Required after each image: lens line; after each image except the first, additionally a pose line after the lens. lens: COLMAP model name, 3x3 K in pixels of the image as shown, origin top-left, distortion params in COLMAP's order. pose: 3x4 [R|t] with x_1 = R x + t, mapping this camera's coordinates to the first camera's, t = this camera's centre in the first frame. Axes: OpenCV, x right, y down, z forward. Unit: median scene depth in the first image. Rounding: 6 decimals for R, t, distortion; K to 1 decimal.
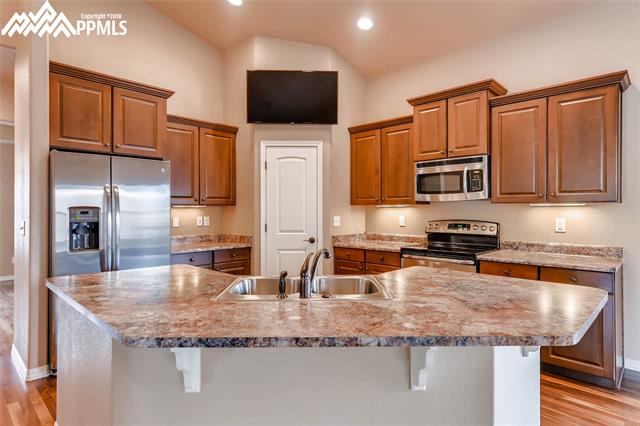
lens RADIAL K [[364.2, 0, 316.4], [0, 364.2, 210.7], [0, 0, 1]] dist [0.026516, 0.000180]
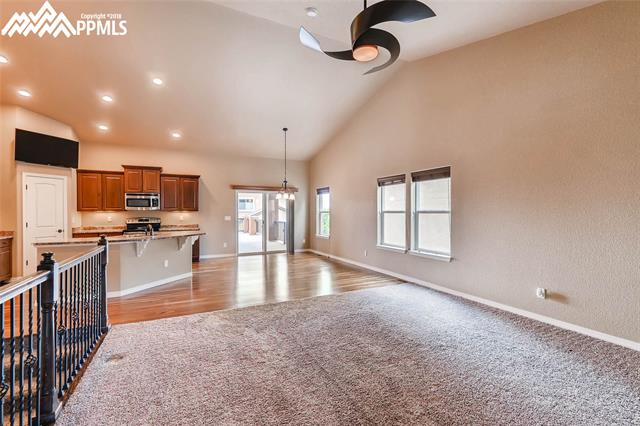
lens RADIAL K [[286.7, 0, 324.2], [0, 286.7, 214.7], [0, 0, 1]] dist [0.000735, 0.000402]
pose [[0.323068, -0.009682, 0.946326, -0.987277], [0.007562, 0.999942, 0.007649, 0.000539], [-0.946345, 0.004685, 0.323123, -0.730399]]
